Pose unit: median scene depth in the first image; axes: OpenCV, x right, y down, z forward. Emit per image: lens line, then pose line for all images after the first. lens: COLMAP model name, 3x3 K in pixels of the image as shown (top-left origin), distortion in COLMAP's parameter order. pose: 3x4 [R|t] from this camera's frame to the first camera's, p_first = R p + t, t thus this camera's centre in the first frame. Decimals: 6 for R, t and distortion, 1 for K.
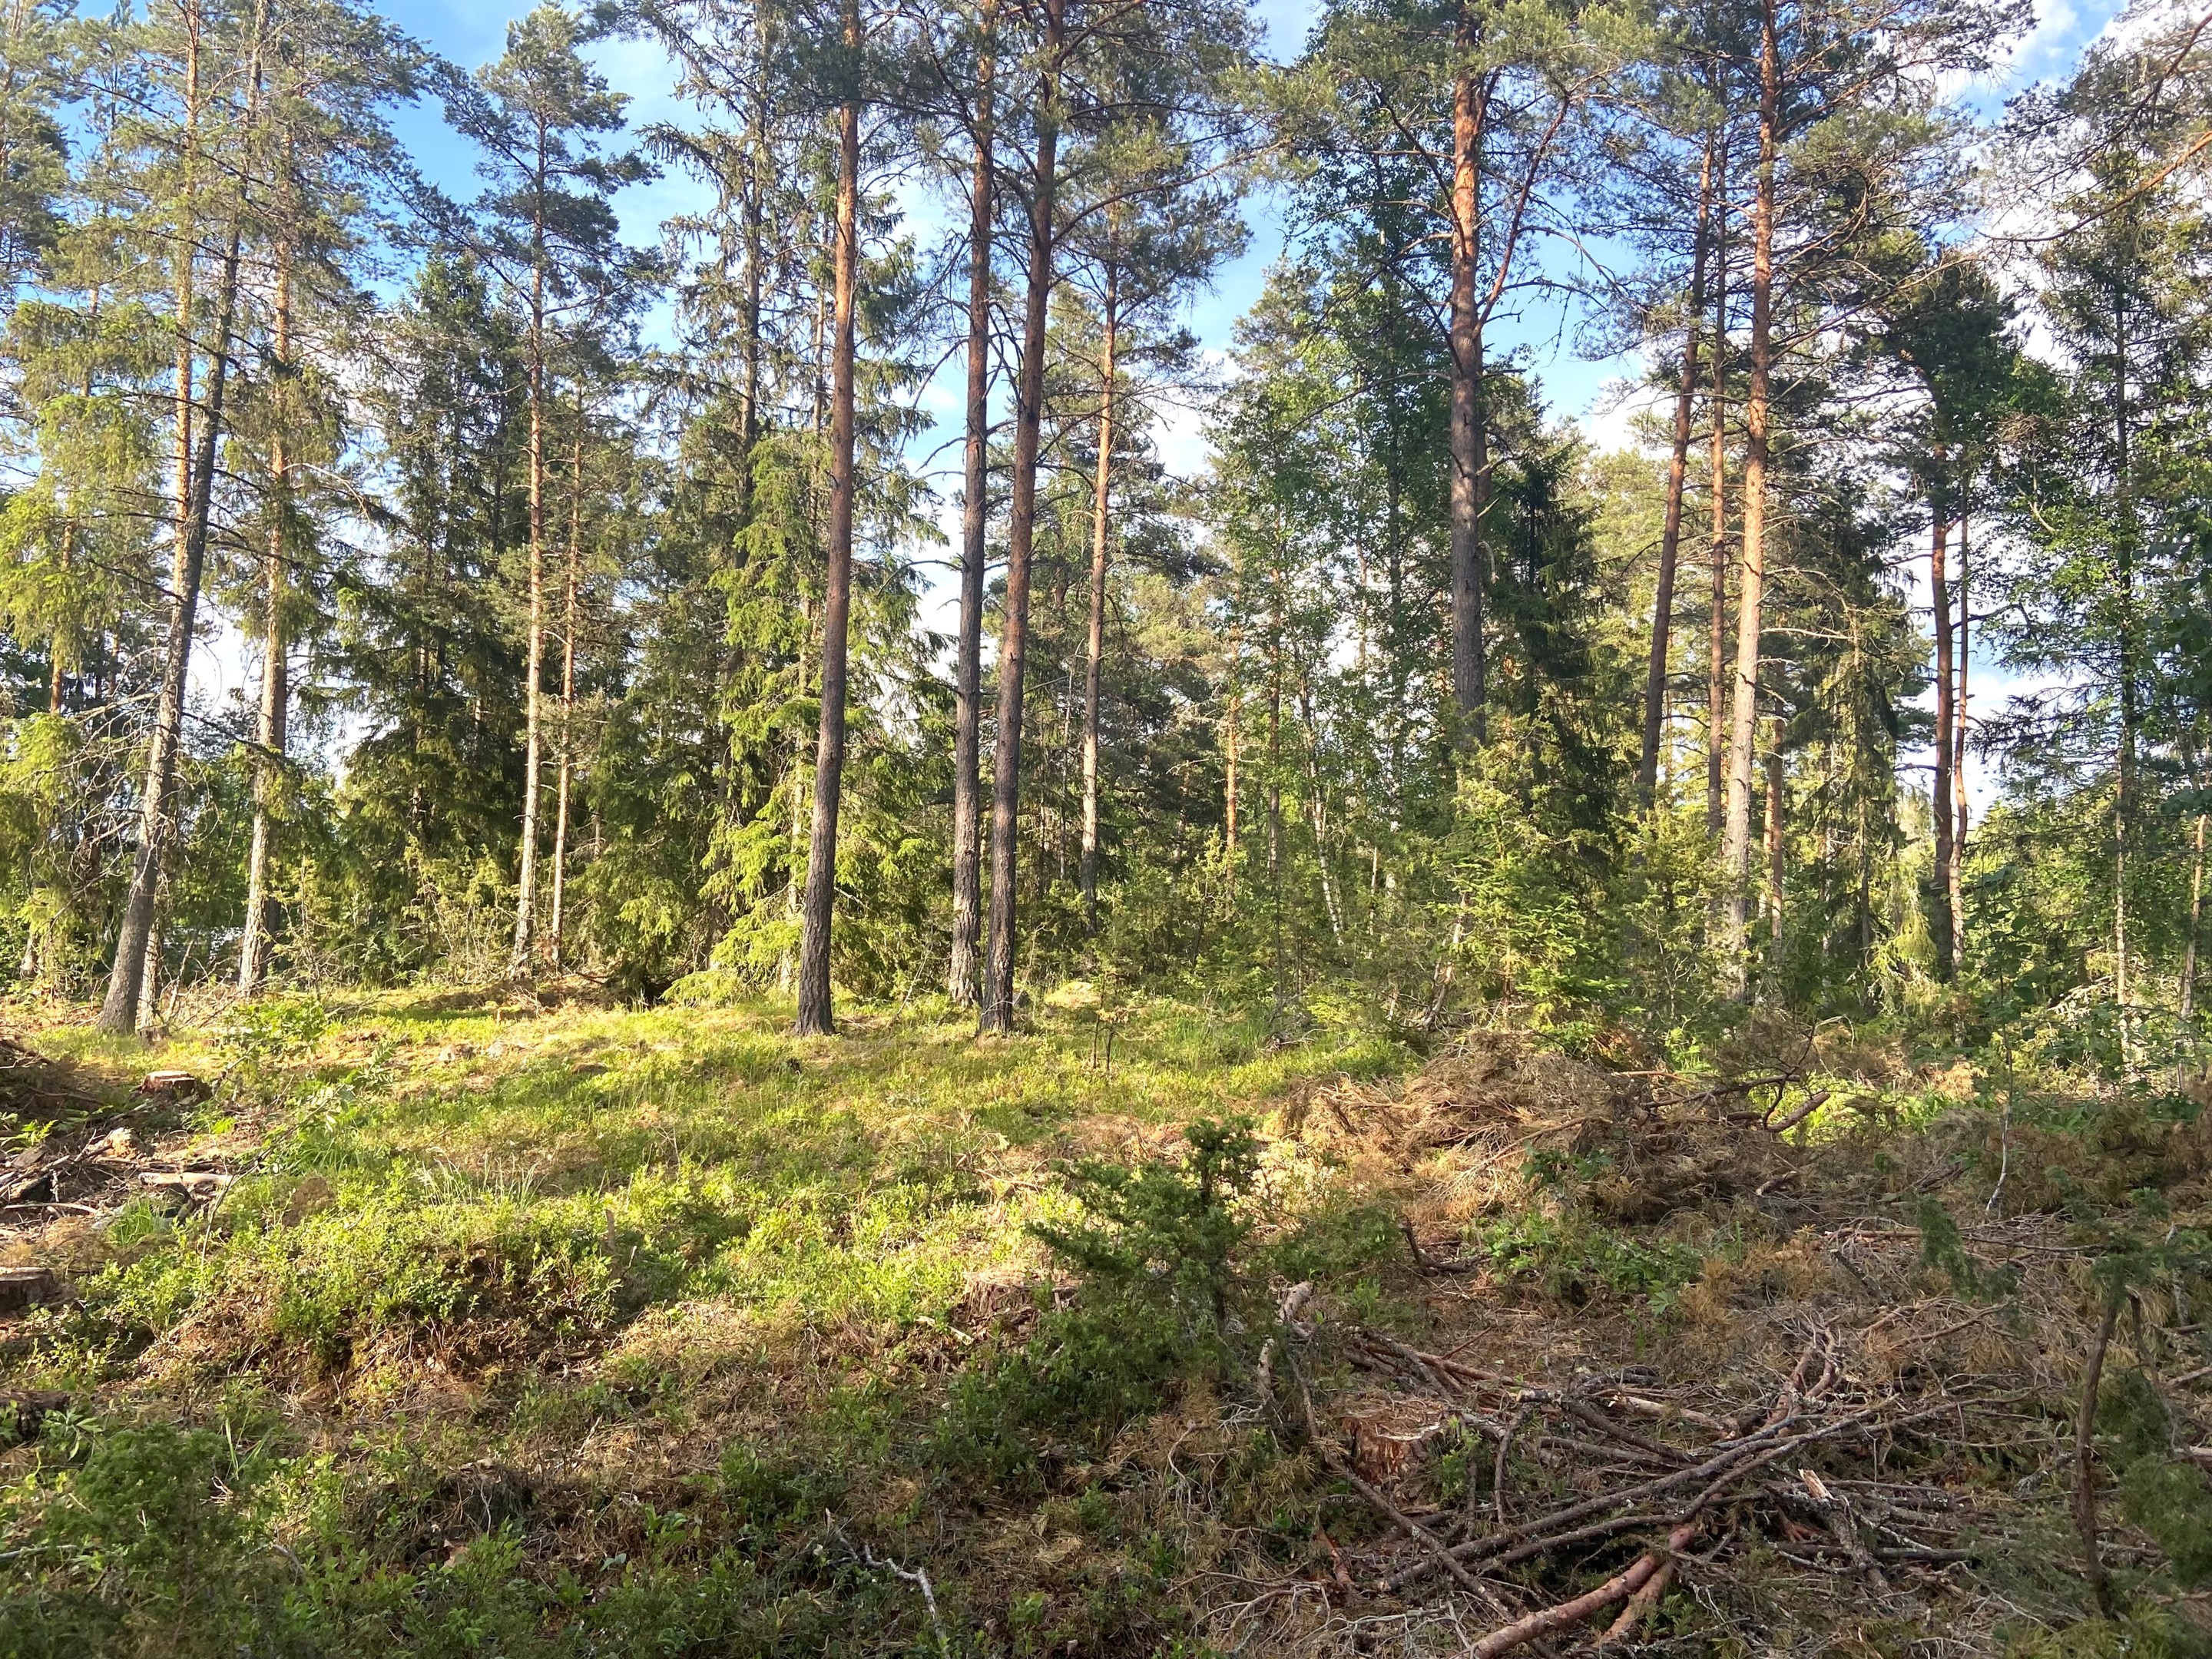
lens RADIAL K [[1667.5, 0, 1106.0], [0, 1667.5, 829.5], [0, 0, 1]] dist [-0.000987, -0.003285]
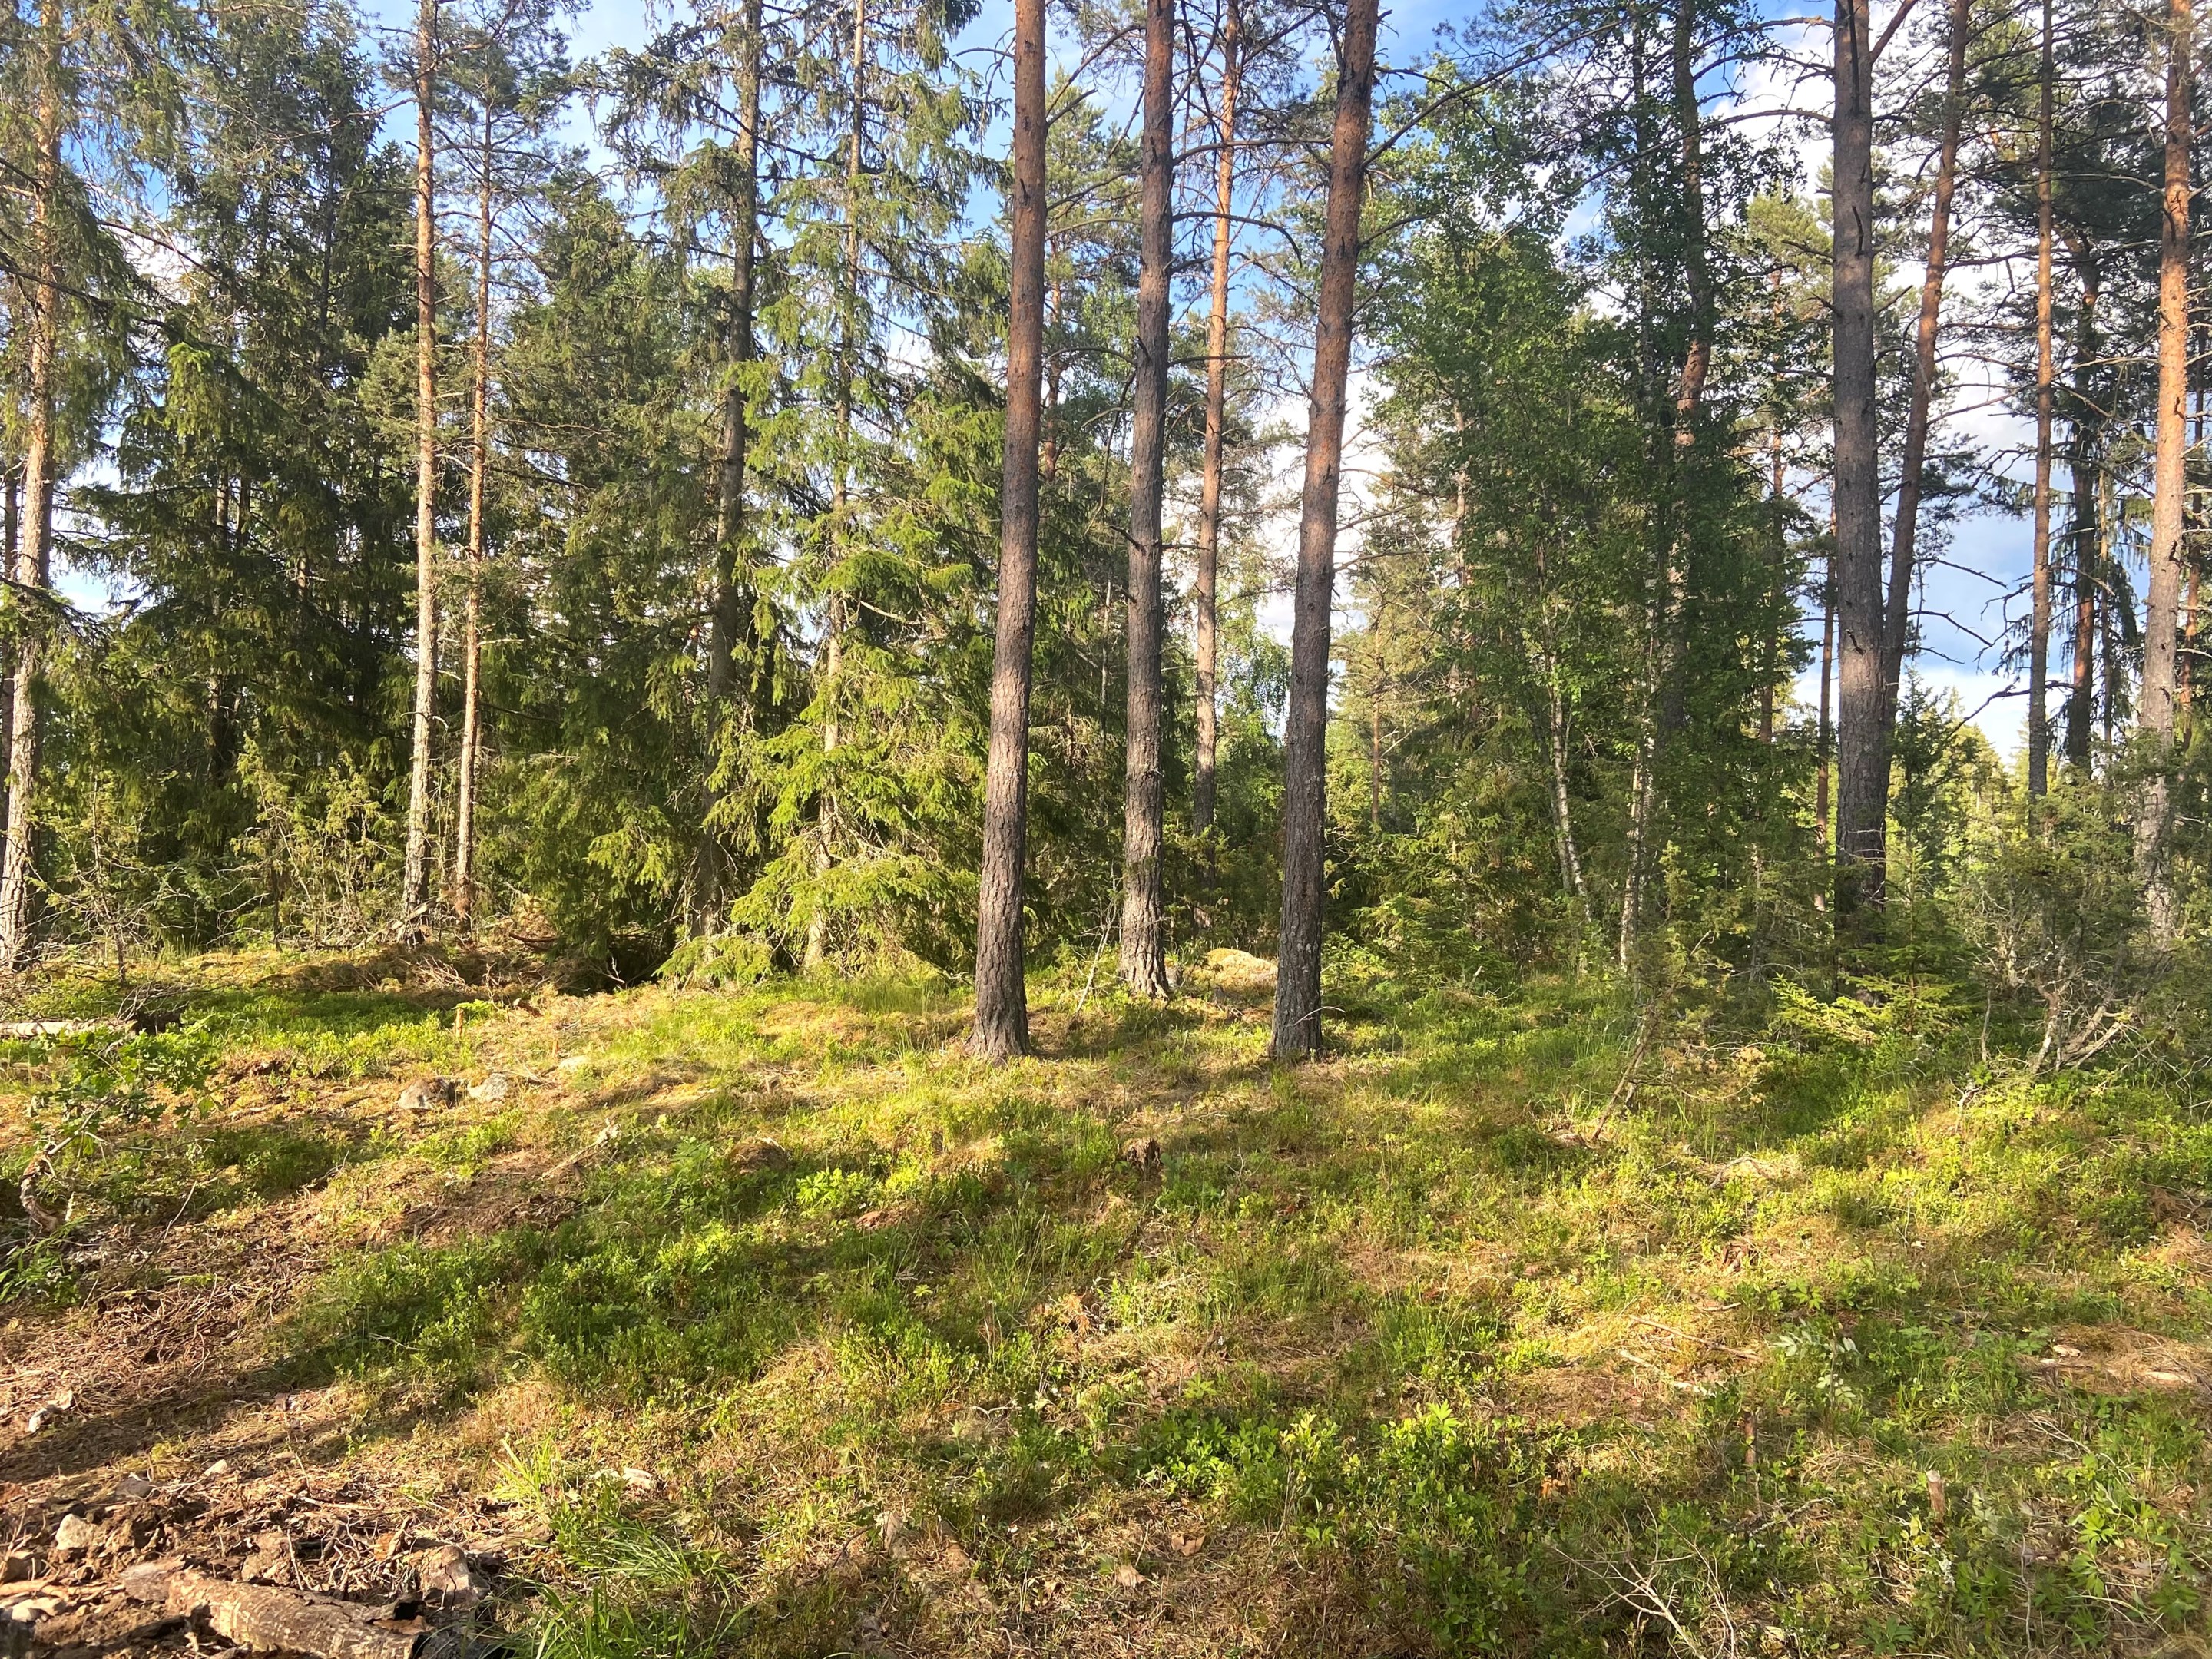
lens RADIAL K [[1667.5, 0, 1106.0], [0, 1667.5, 829.5], [0, 0, 1]] dist [-0.000987, -0.003285]
pose [[0.989787, 0.006702, 0.142399, -0.170785], [-0.013684, 0.998748, 0.048111, 0.003627], [-0.141899, -0.049569, 0.988639, 0.269990]]
